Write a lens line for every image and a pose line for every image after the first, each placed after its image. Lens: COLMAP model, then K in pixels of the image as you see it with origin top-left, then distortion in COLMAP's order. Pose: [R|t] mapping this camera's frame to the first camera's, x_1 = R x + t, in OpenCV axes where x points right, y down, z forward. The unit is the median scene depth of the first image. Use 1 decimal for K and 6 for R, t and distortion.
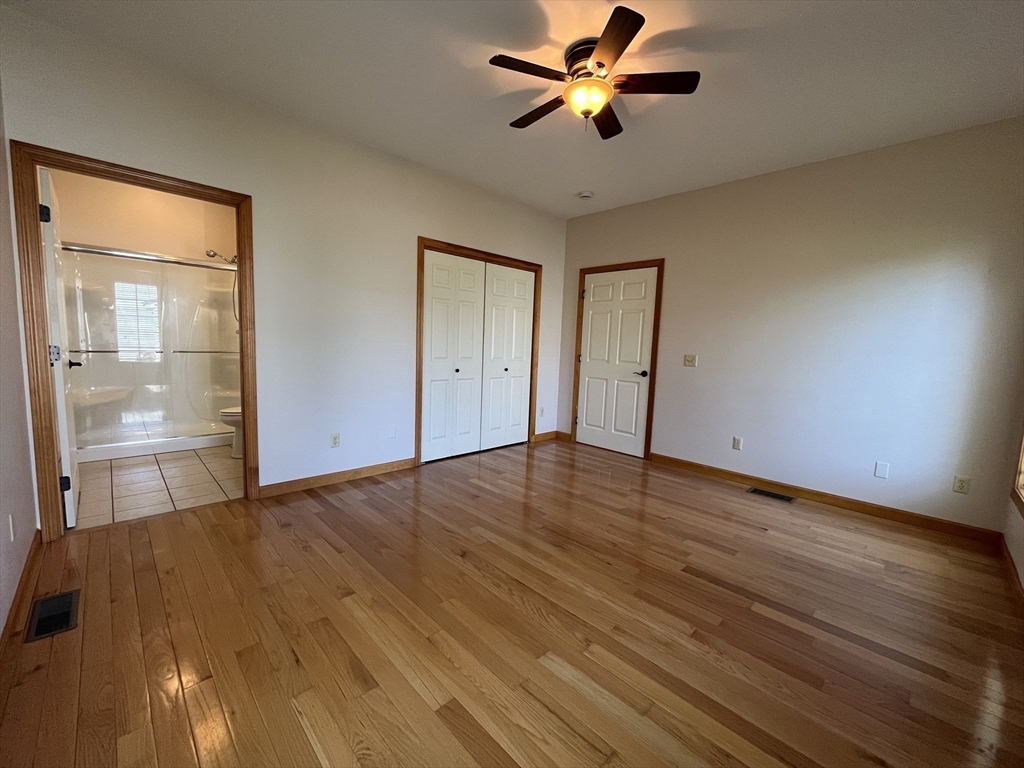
lens RADIAL K [[414.2, 0, 510.4], [0, 414.2, 384.1], [0, 0, 1]] dist [-0.001698, -0.000402]
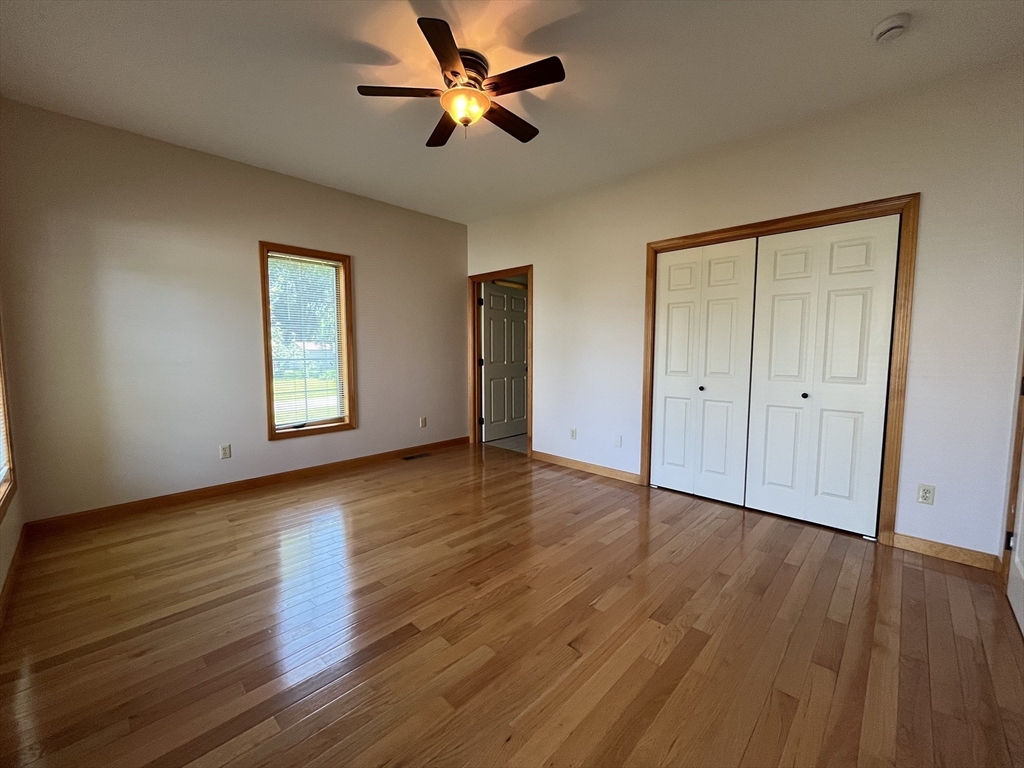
lens RADIAL K [[414.2, 0, 510.4], [0, 414.2, 384.1], [0, 0, 1]] dist [-0.001698, -0.000402]
pose [[0.030394, 0.043778, -0.998579, 0.806161], [-0.102573, 0.993903, 0.040451, -0.043809], [0.994261, 0.101198, 0.034699, 0.745984]]
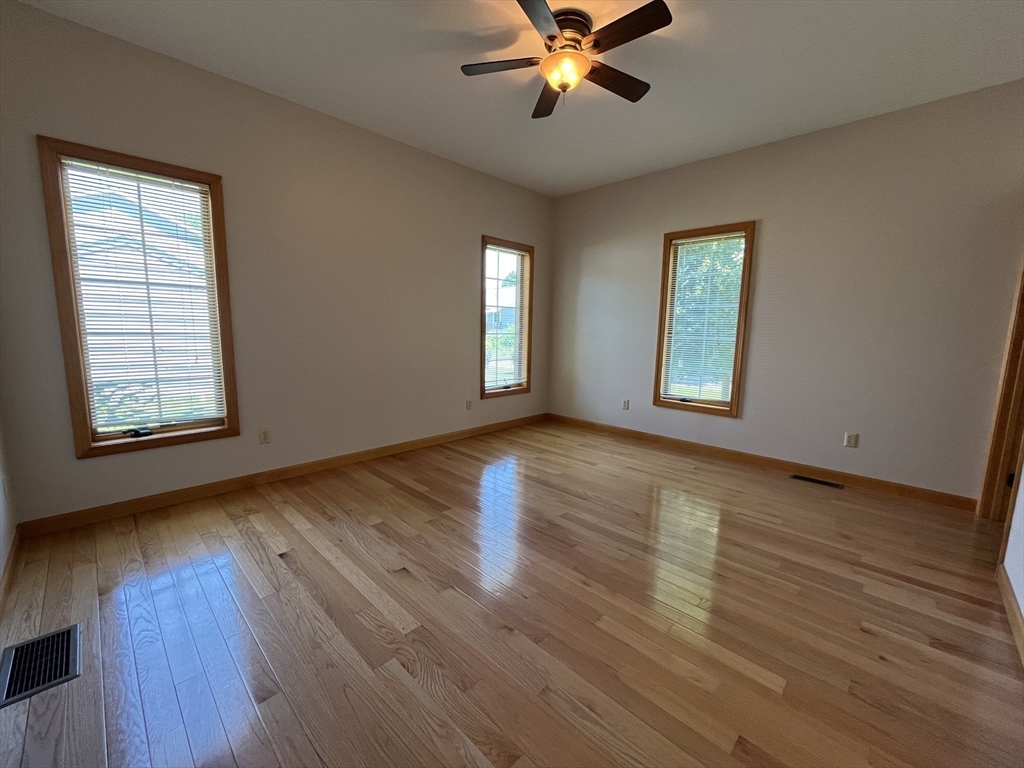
lens RADIAL K [[414.2, 0, 510.4], [0, 414.2, 384.1], [0, 0, 1]] dist [-0.001698, -0.000402]
pose [[-0.998140, -0.053392, -0.029414, 0.198208], [-0.058870, 0.969514, 0.237859, -0.129366], [0.015818, 0.239148, -0.970854, 1.390059]]
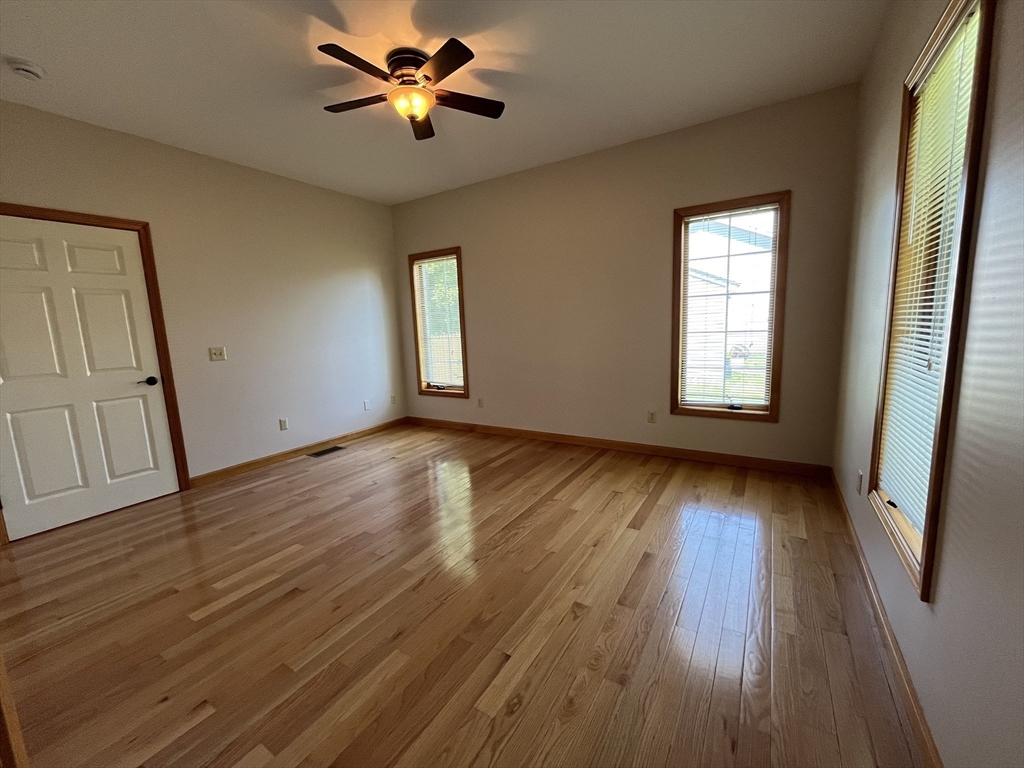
lens RADIAL K [[414.2, 0, 510.4], [0, 414.2, 384.1], [0, 0, 1]] dist [-0.001698, -0.000402]
pose [[-0.234864, -0.169443, 0.957146, -0.669452], [0.131322, 0.970130, 0.203965, -0.110883], [-0.963117, 0.173599, -0.205597, 0.719770]]
